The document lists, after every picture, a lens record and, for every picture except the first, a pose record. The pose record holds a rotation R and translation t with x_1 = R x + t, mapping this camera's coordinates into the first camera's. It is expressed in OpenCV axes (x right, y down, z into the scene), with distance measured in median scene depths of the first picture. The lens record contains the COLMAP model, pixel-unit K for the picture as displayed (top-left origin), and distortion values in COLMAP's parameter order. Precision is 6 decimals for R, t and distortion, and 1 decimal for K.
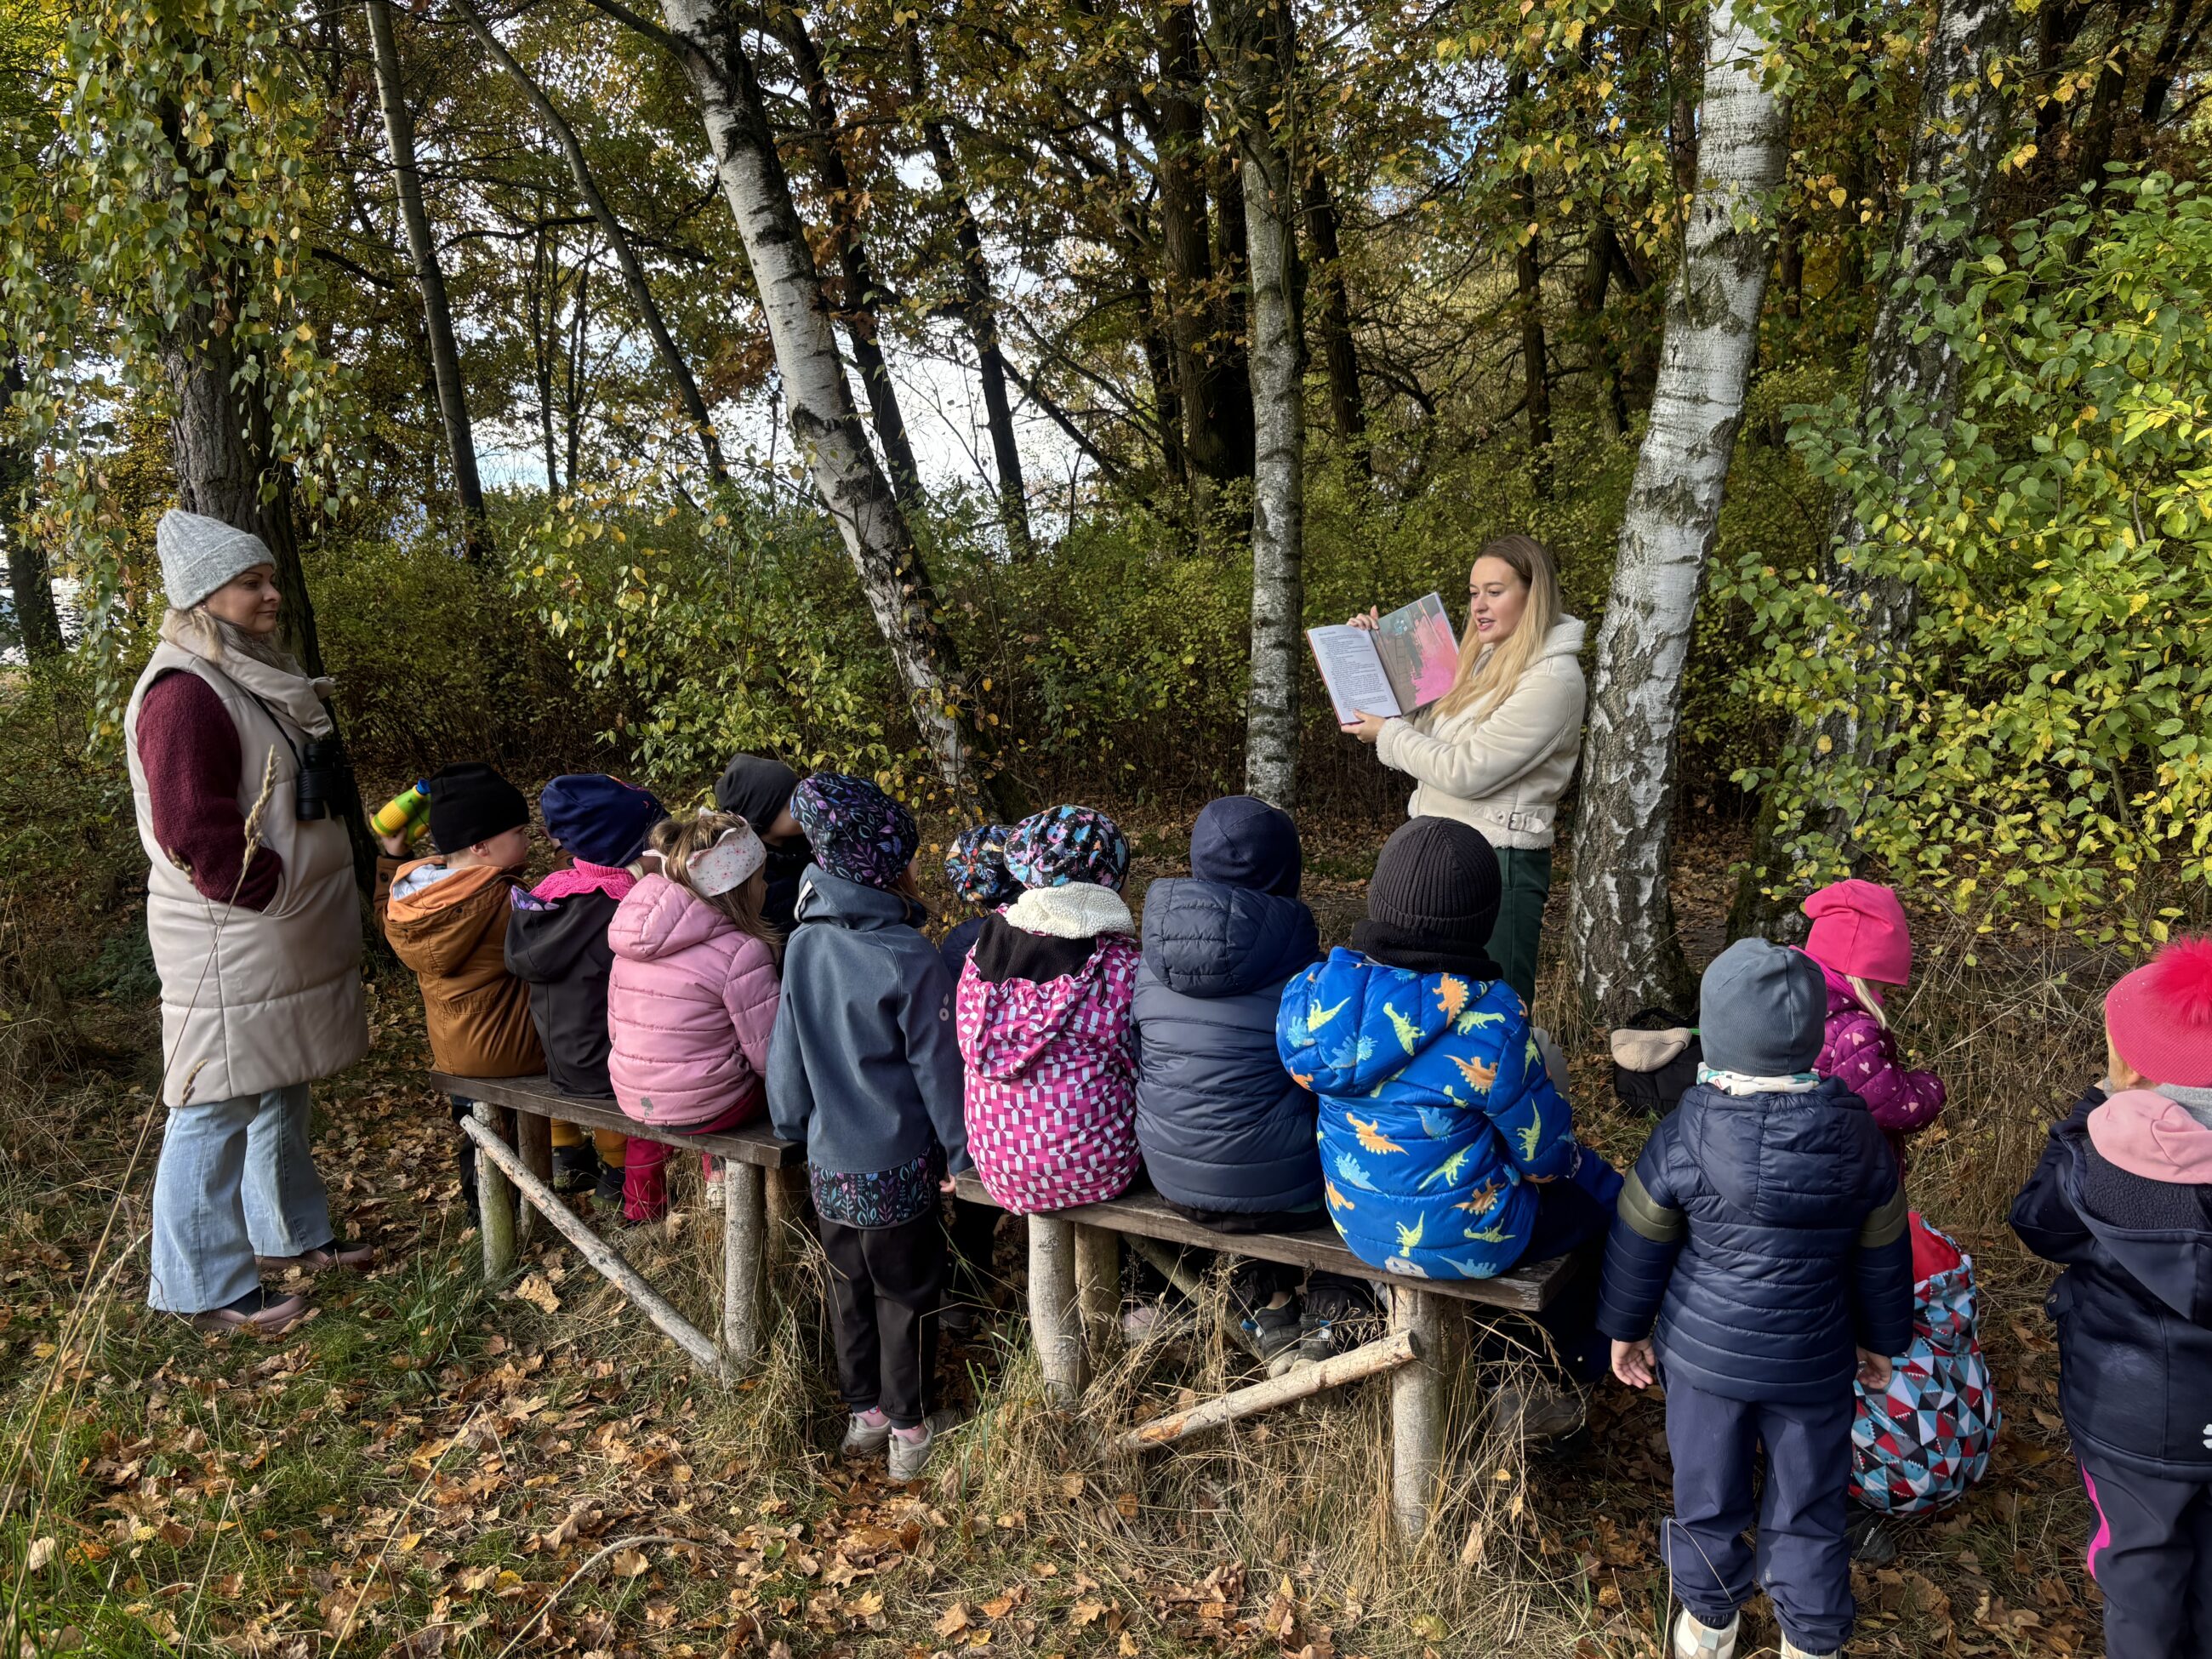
lens RADIAL K [[1635.5, 0, 1104.4], [0, 1635.5, 798.6], [0, 0, 1]] dist [0.037112, -0.045720]
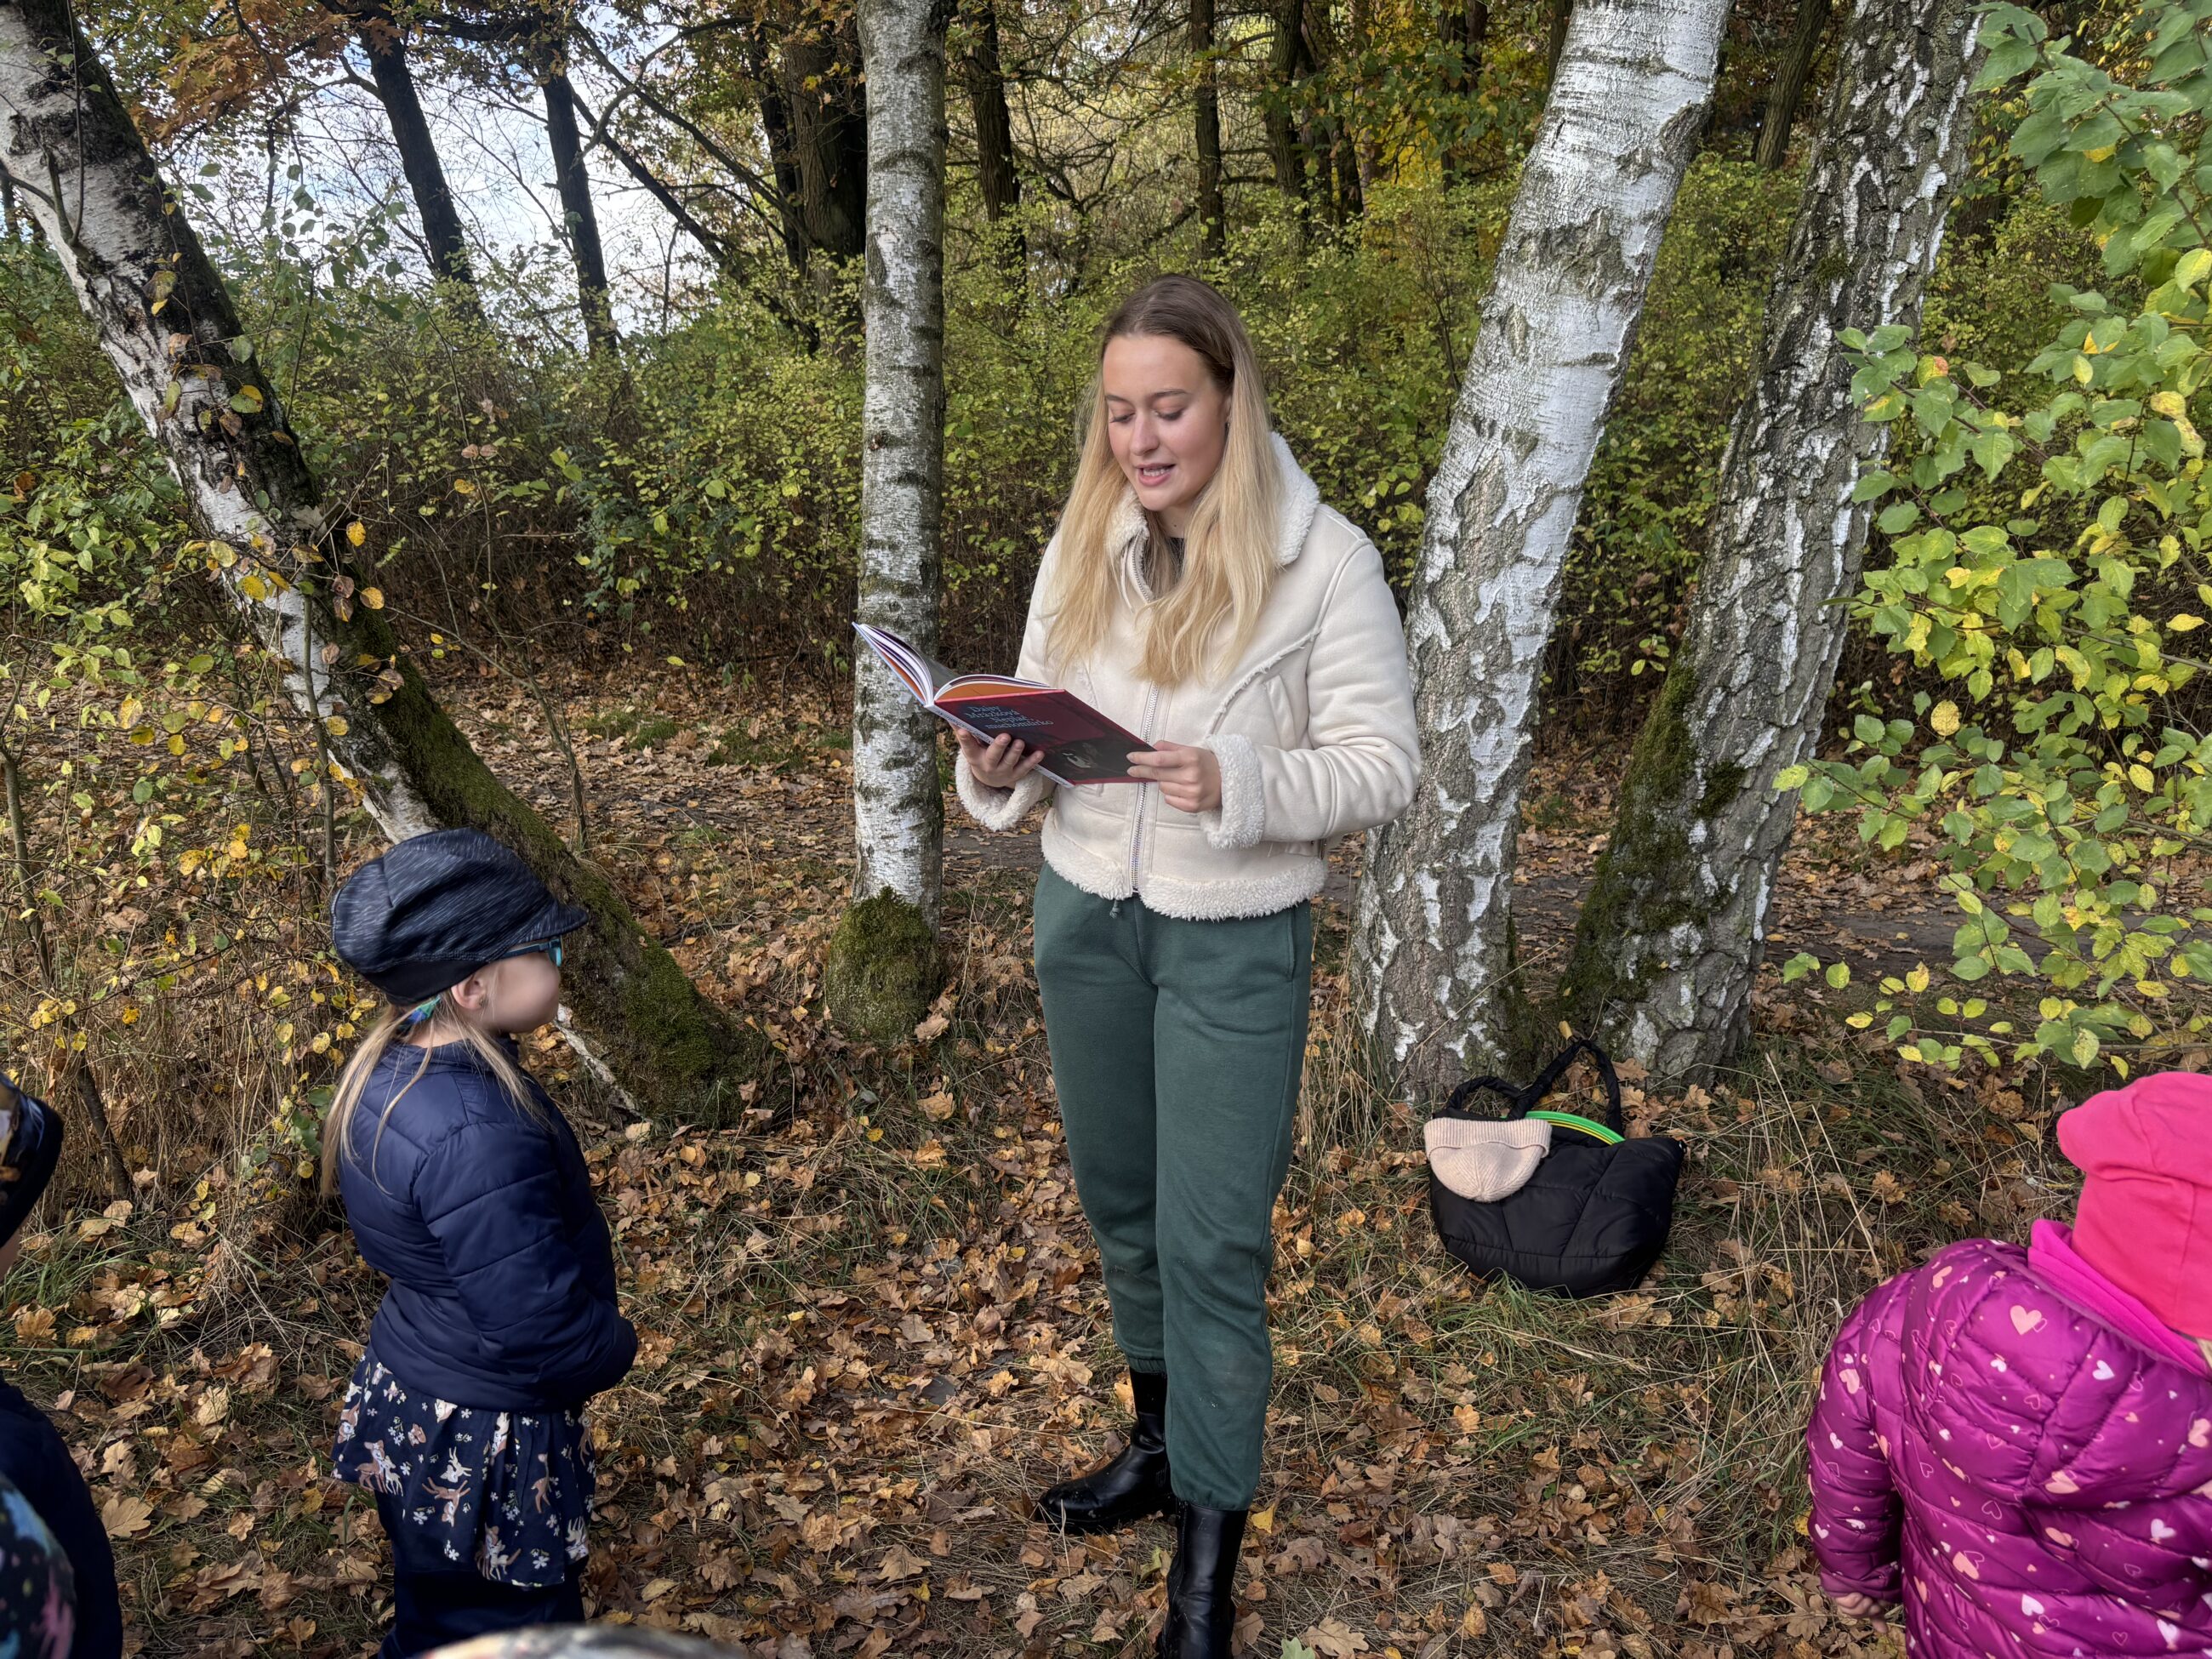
lens RADIAL K [[1635.5, 0, 1101.0], [0, 1635.5, 790.8], [0, 0, 1]] dist [0.037112, -0.045720]
pose [[0.976431, -0.004997, 0.215773, 0.055981], [-0.016375, 0.995135, 0.097147, -0.047256], [-0.215209, -0.098390, 0.971599, 0.460516]]
